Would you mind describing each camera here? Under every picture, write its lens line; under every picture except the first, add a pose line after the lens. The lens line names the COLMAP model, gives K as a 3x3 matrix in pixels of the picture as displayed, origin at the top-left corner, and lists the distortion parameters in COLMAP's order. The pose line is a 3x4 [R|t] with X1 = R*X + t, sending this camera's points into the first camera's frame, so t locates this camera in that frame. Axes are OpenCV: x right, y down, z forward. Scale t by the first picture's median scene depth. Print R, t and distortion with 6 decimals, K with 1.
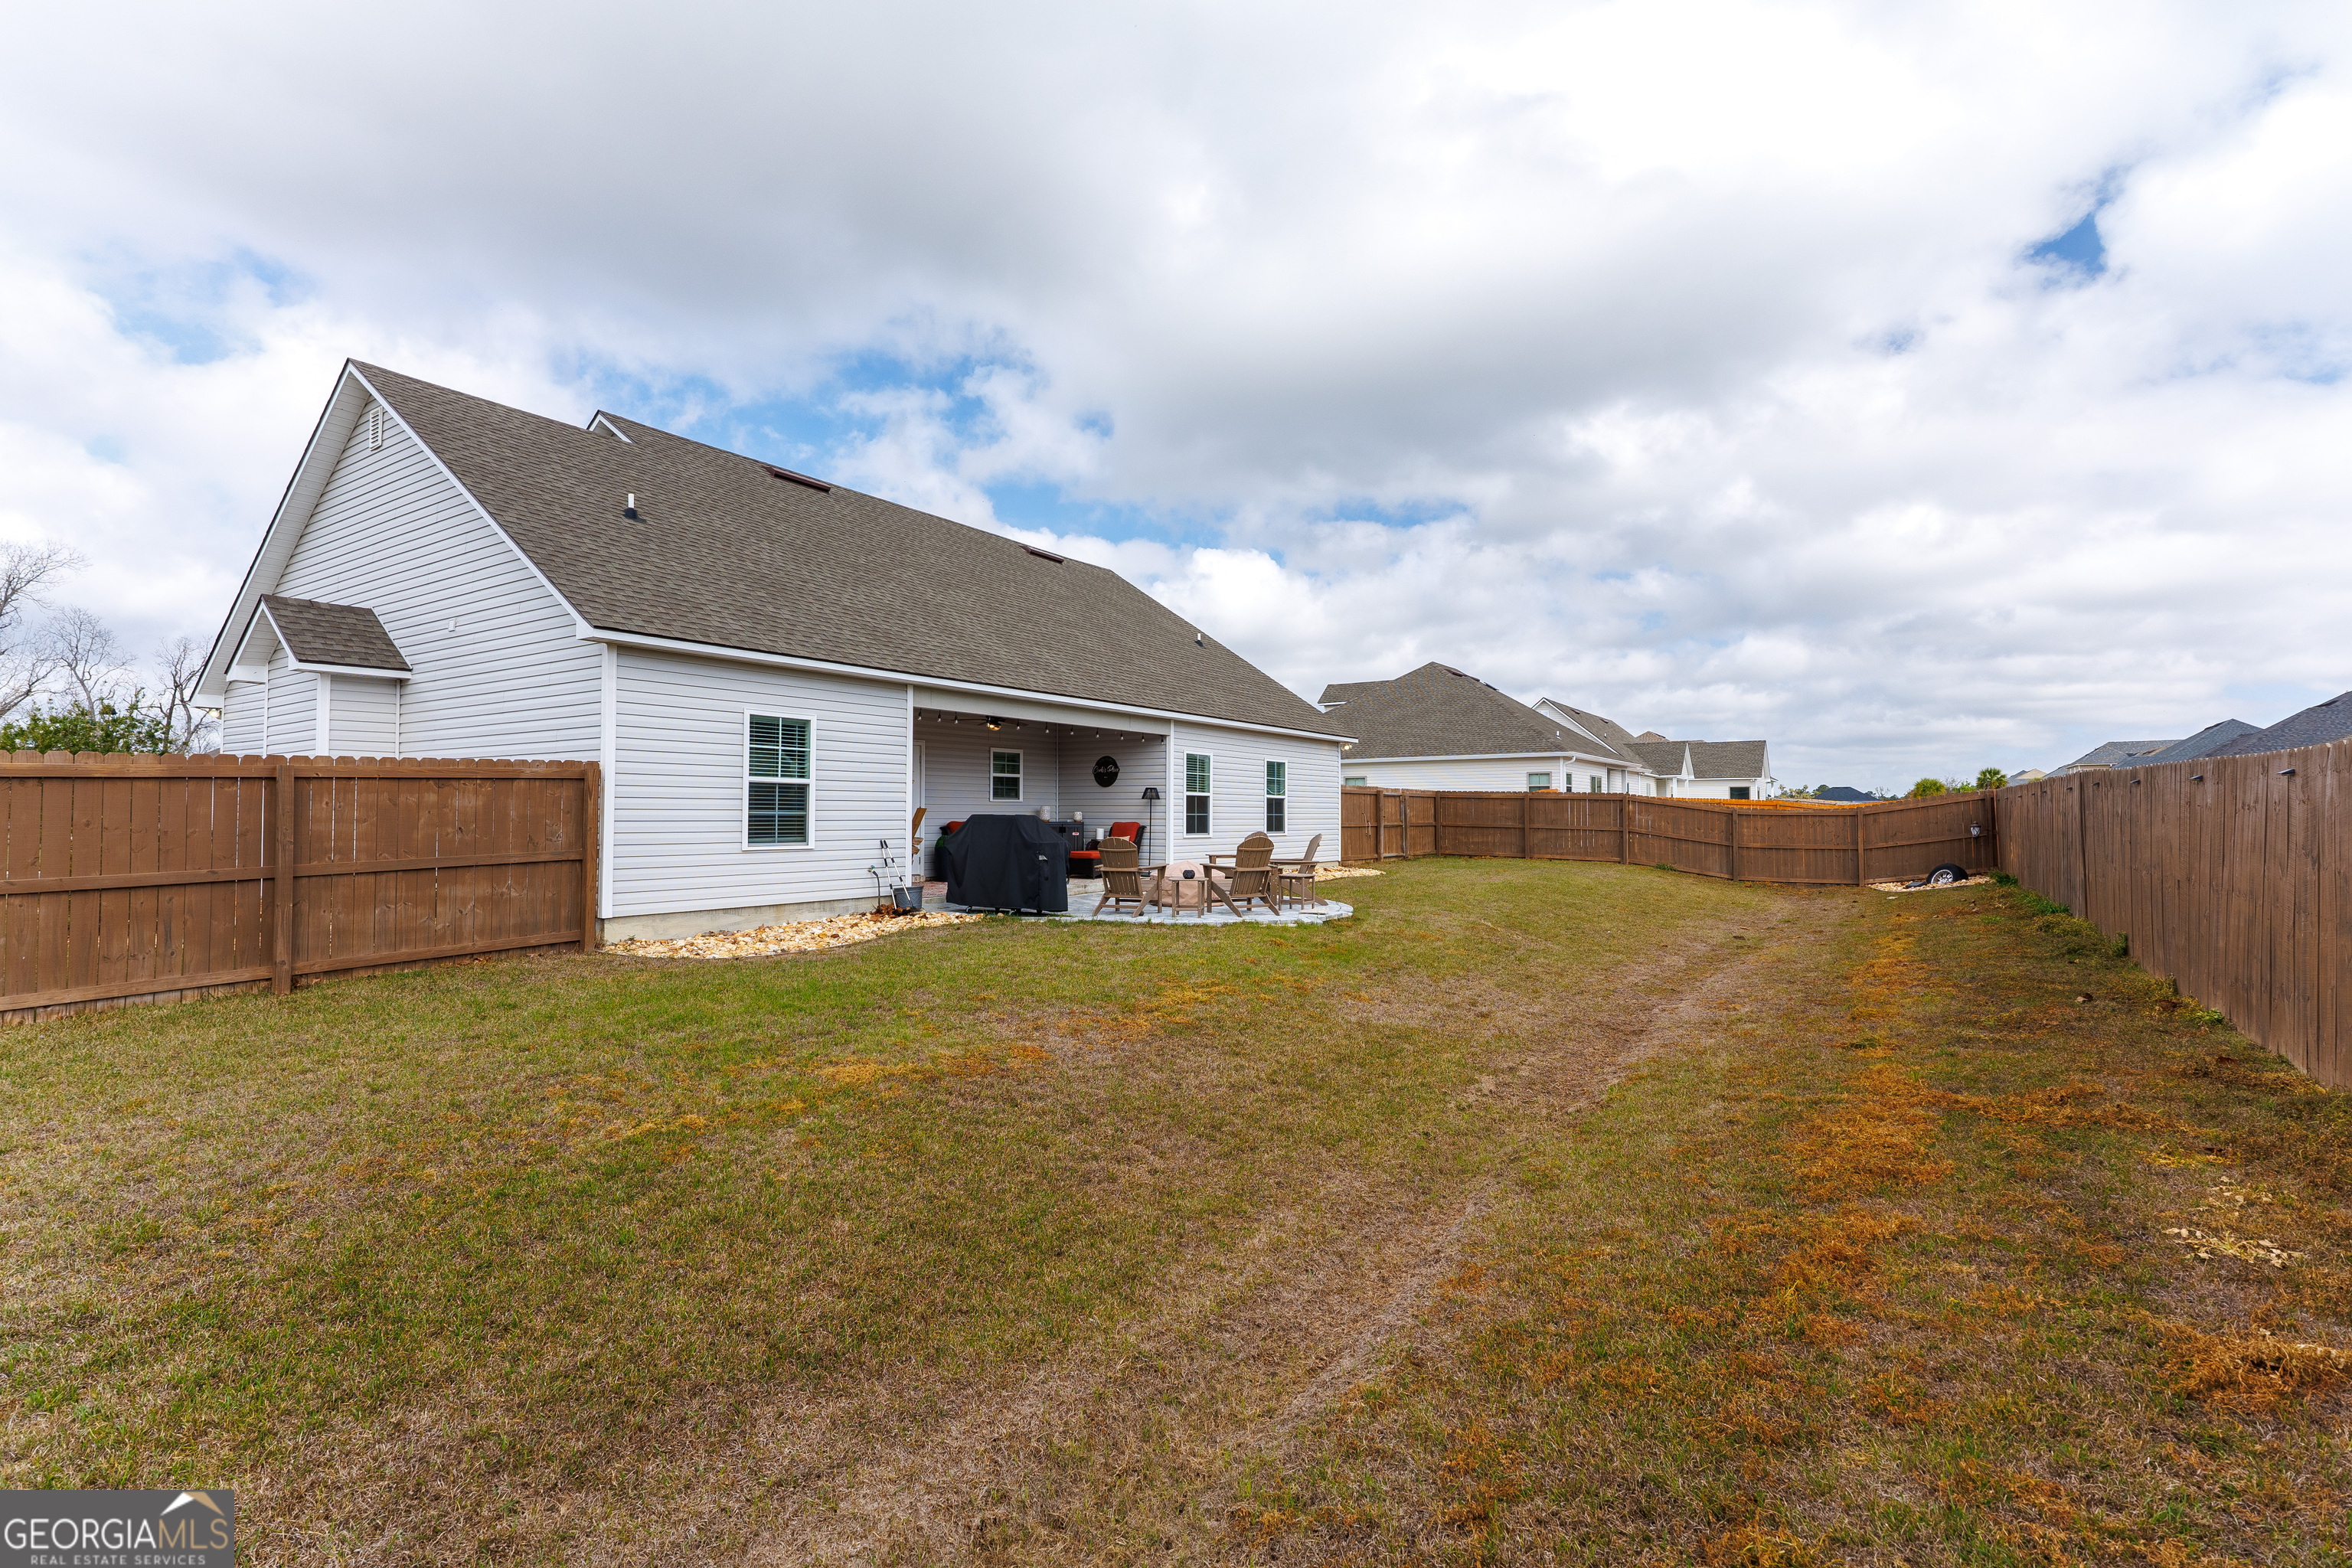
lens RADIAL K [[1088.0, 0, 1154.1], [0, 1088.0, 787.6], [0, 0, 1]] dist [0.000140, 0.000137]
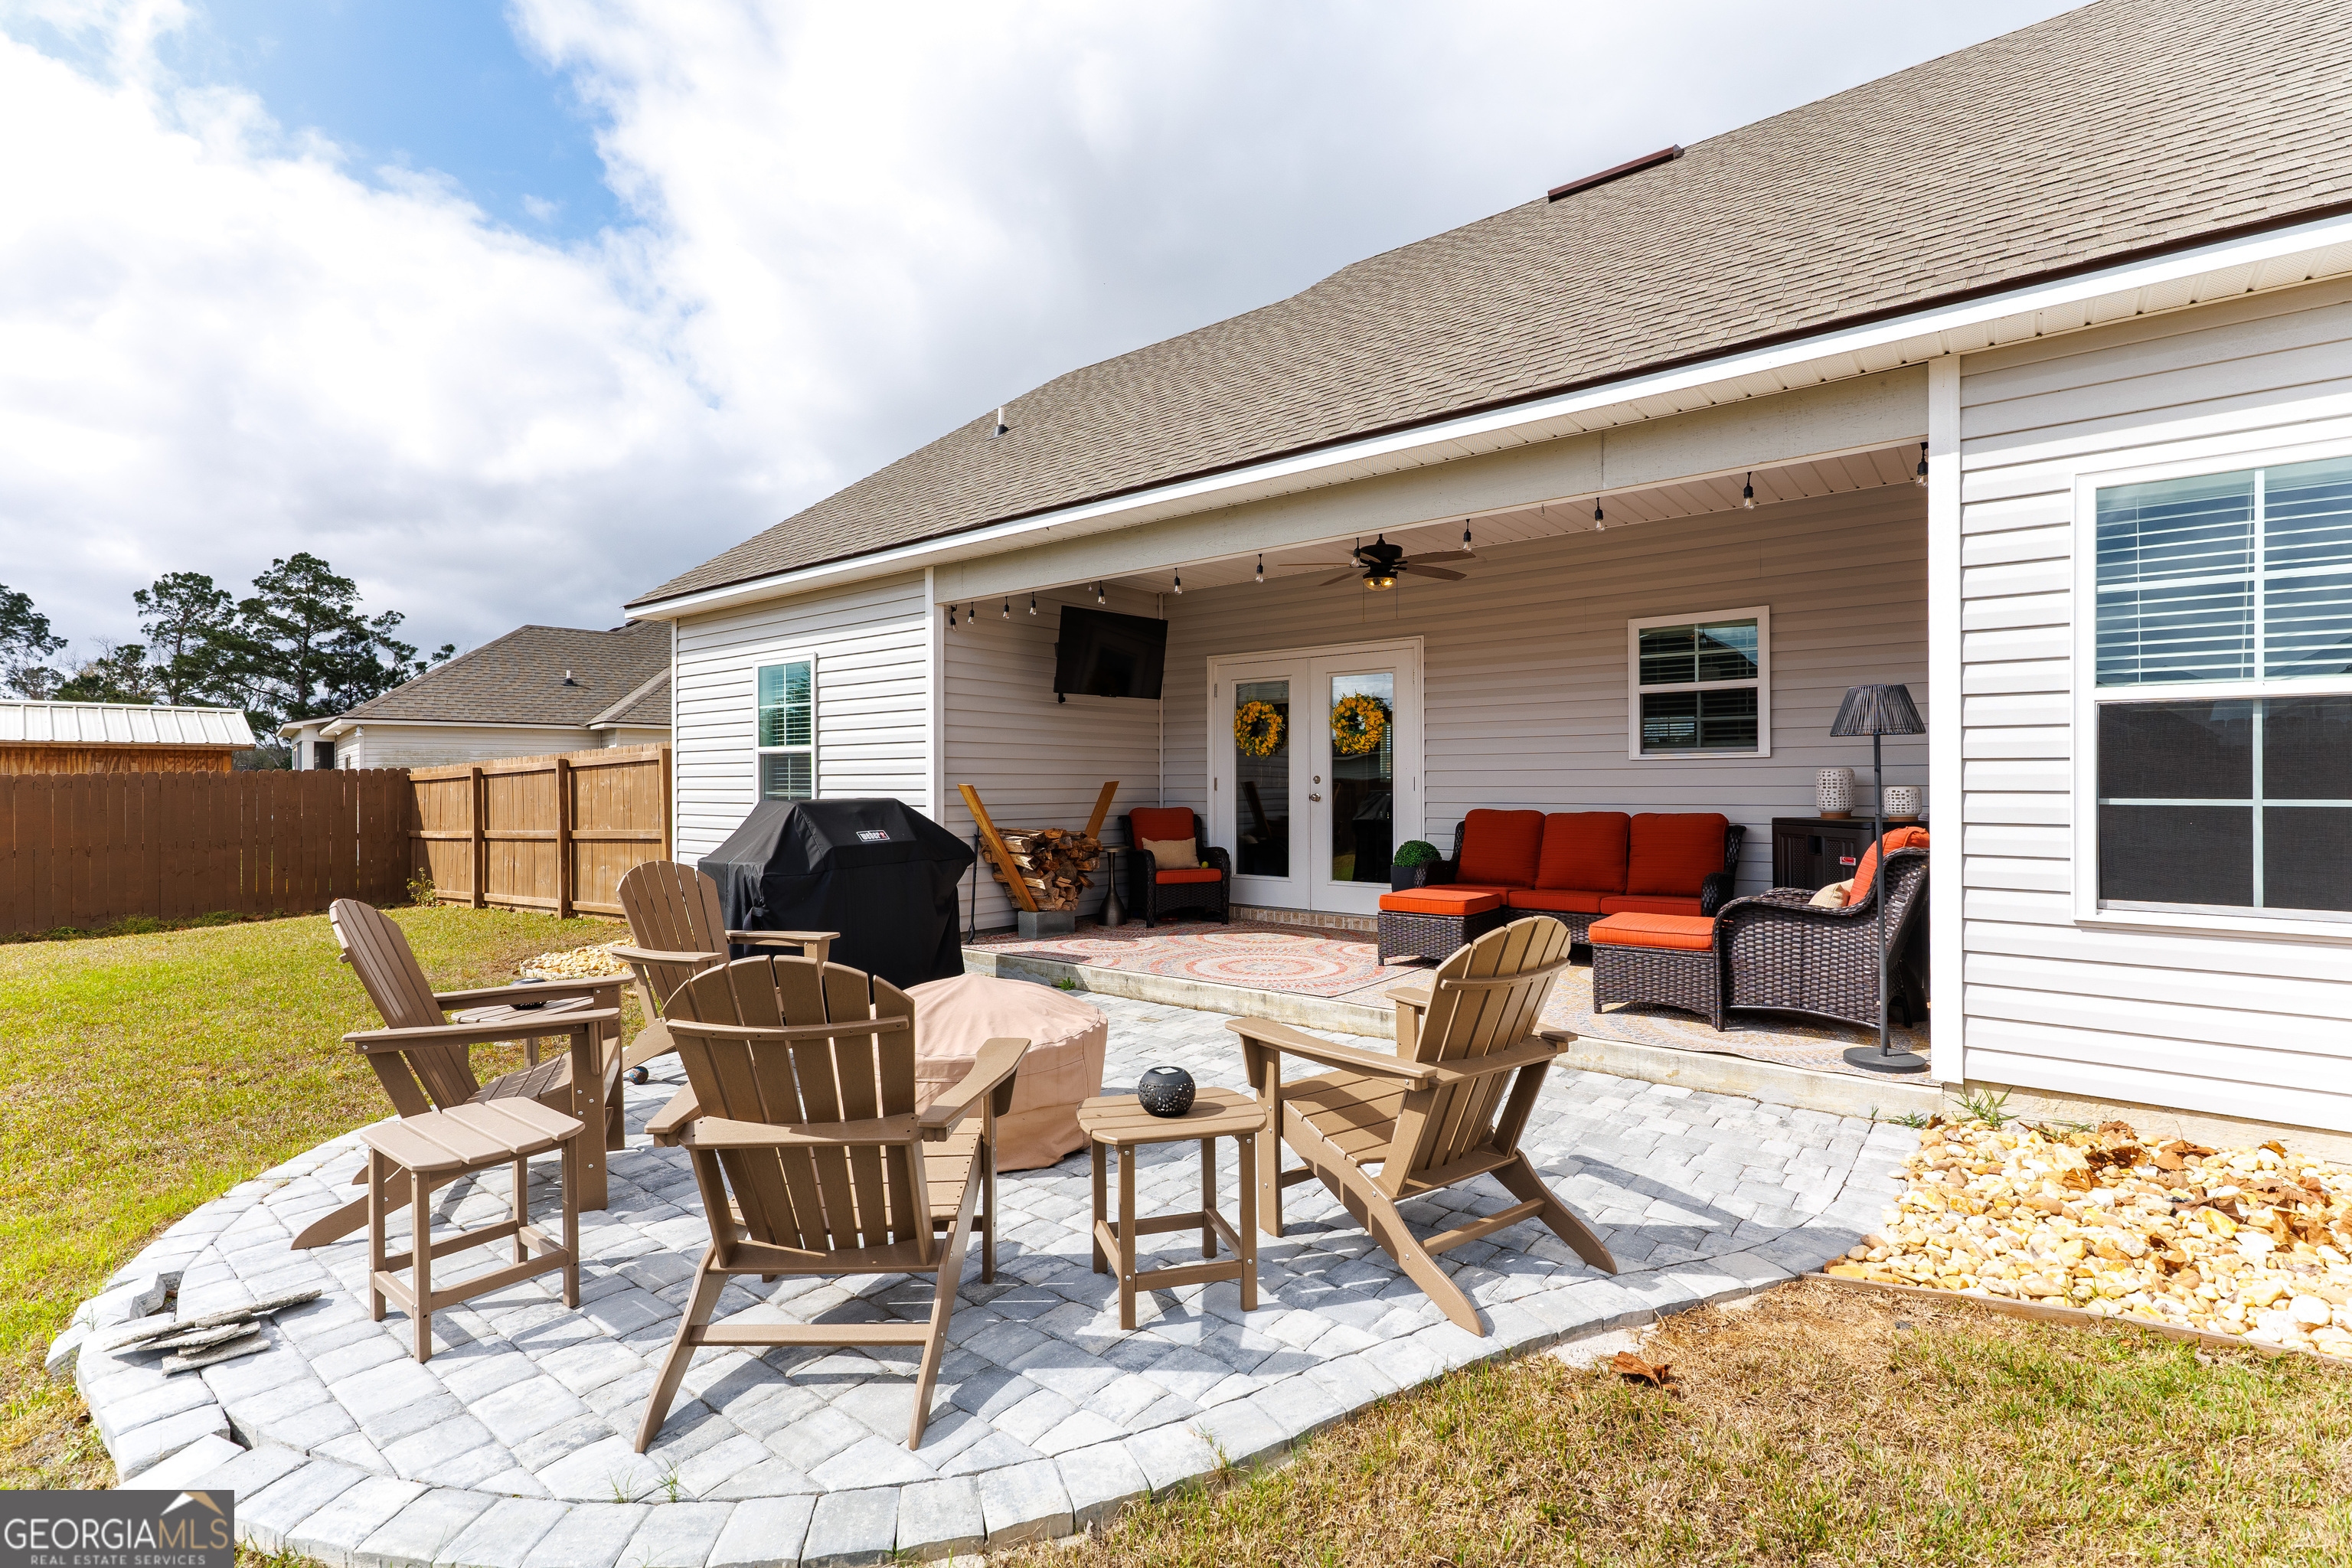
lens RADIAL K [[1073.3, 0, 1175.8], [0, 1073.3, 777.0], [0, 0, 1]] dist [0.004112, 0.001056]
pose [[-0.078443, -0.011868, -0.996848, 0.239311], [0.025765, 0.999571, -0.013928, 0.018832], [0.996586, -0.026777, -0.078104, 0.863553]]
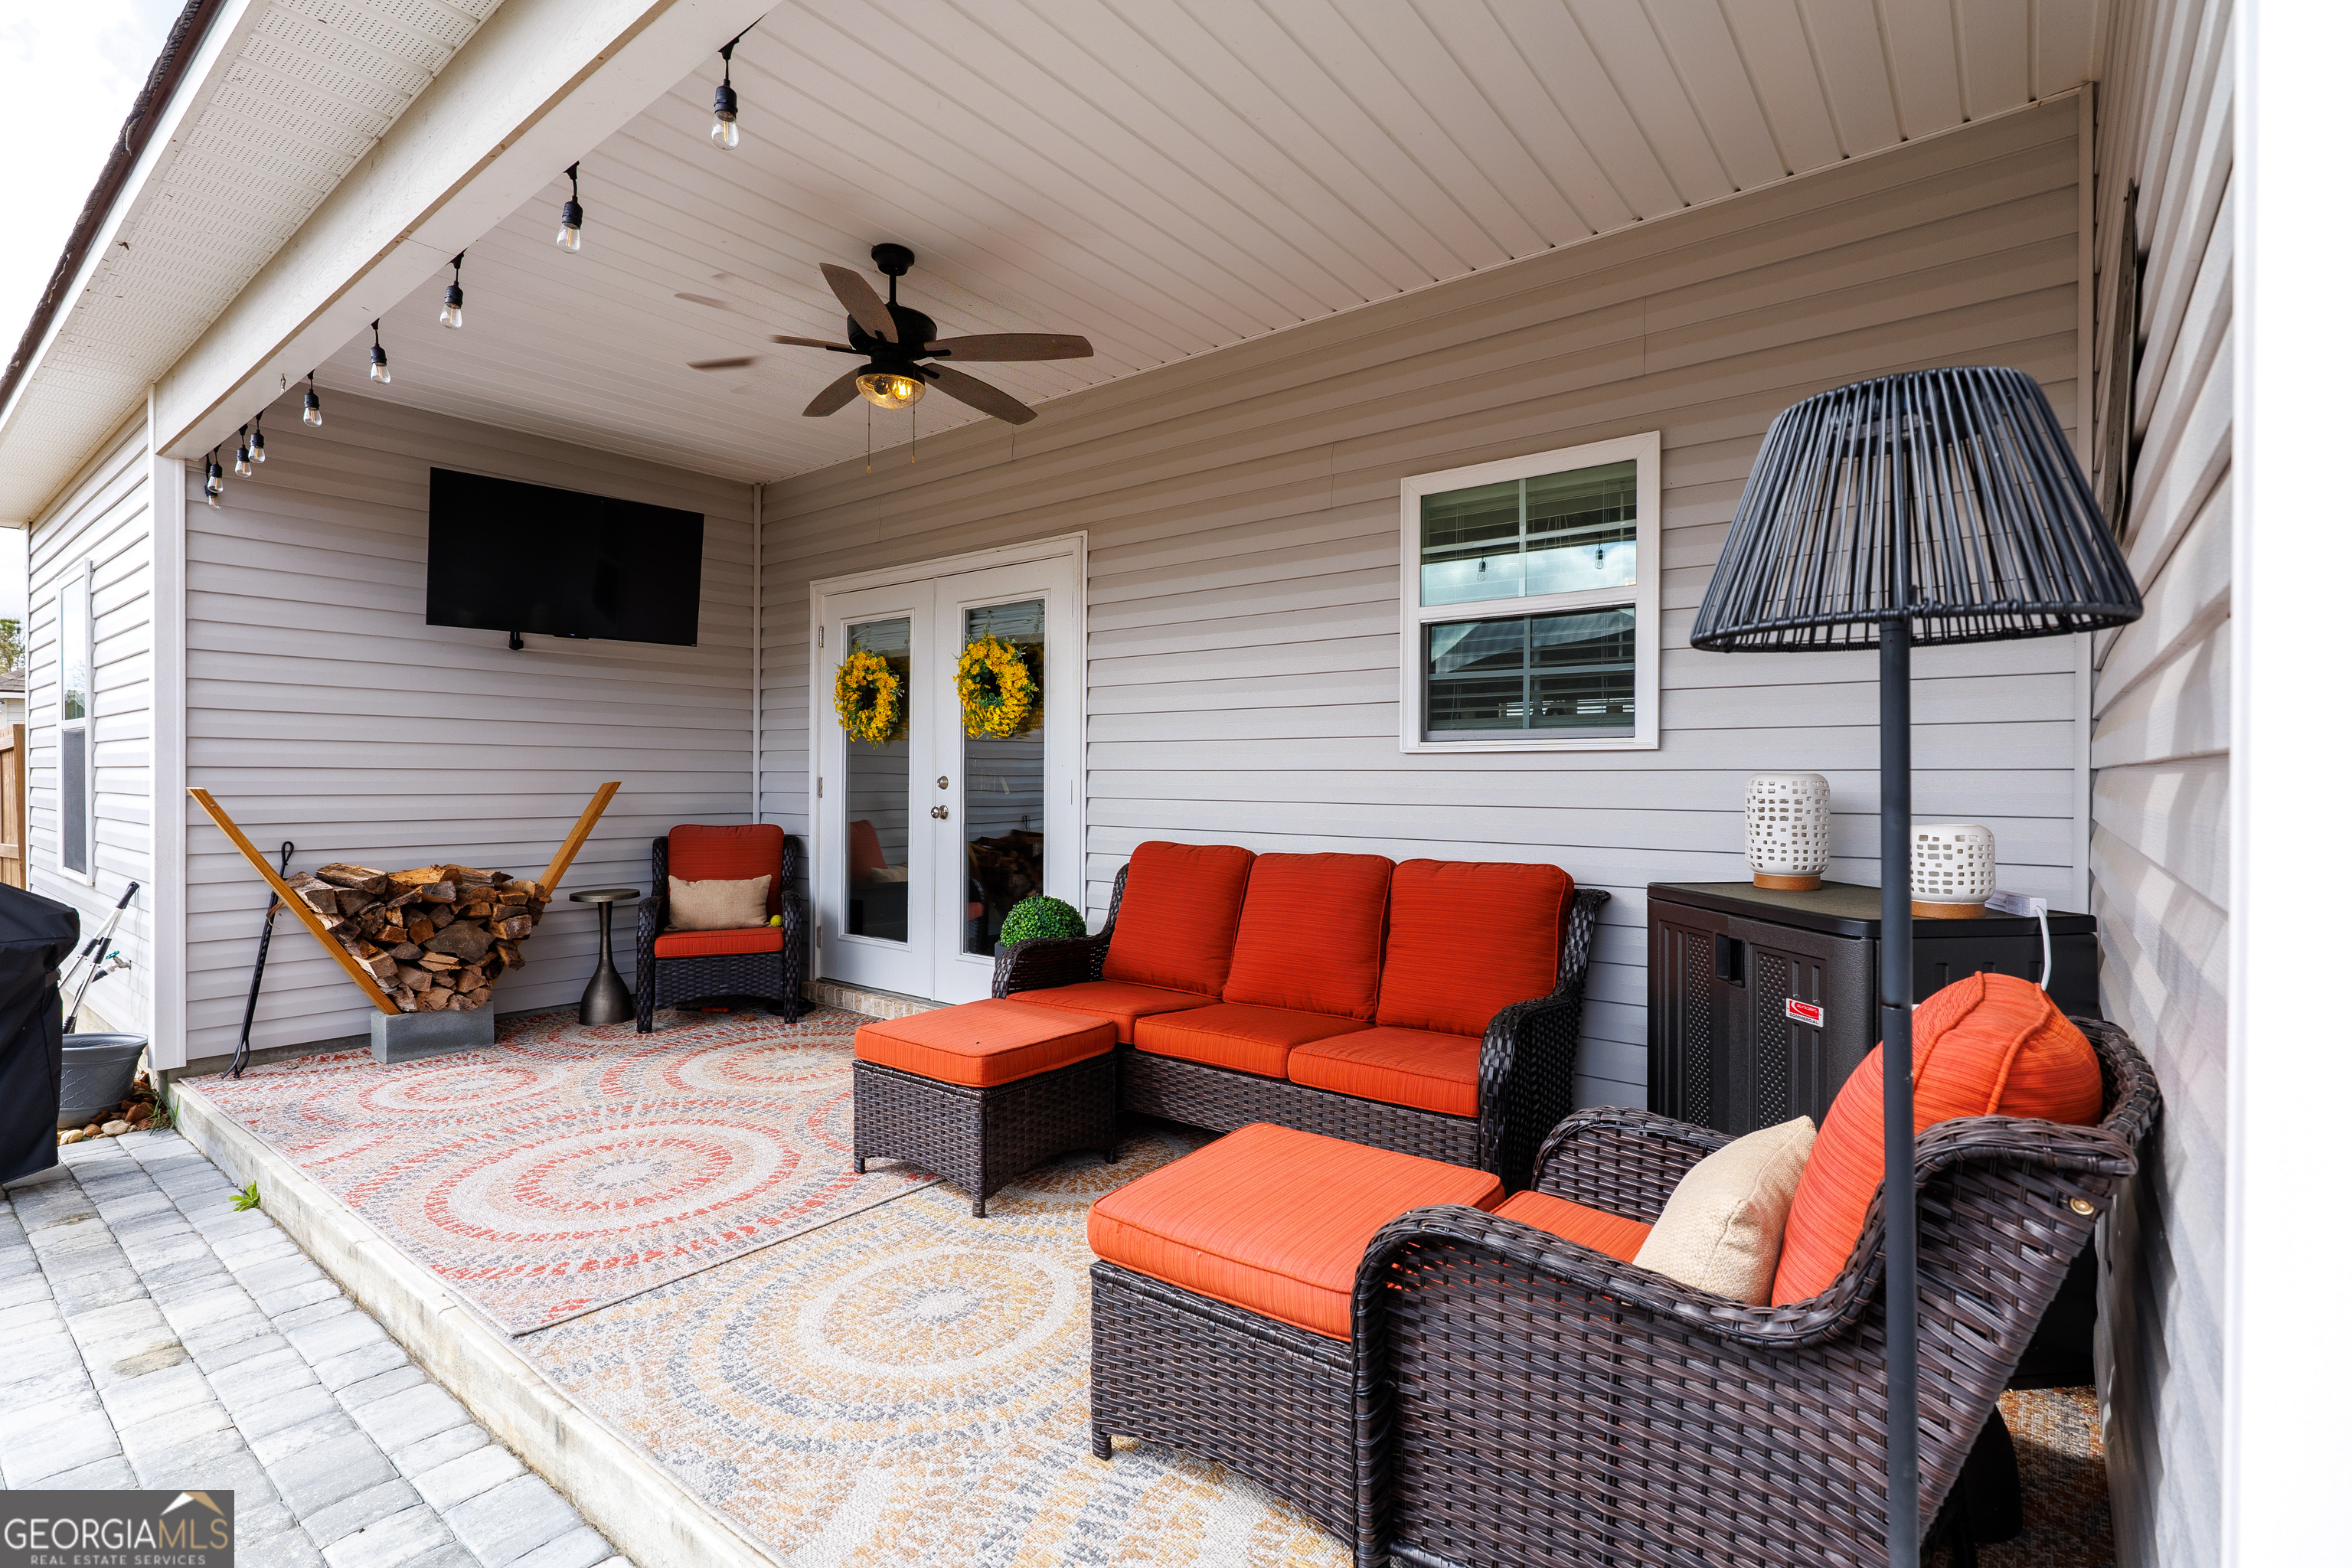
lens RADIAL K [[1087.8, 0, 1185.4], [0, 1087.8, 781.3], [0, 0, 1]] dist [0.000140, -0.000017]
pose [[-0.062426, -0.004333, -0.998040, 0.048093], [0.016626, 0.999847, -0.005381, 0.017263], [0.997911, -0.016929, -0.062345, 0.966728]]
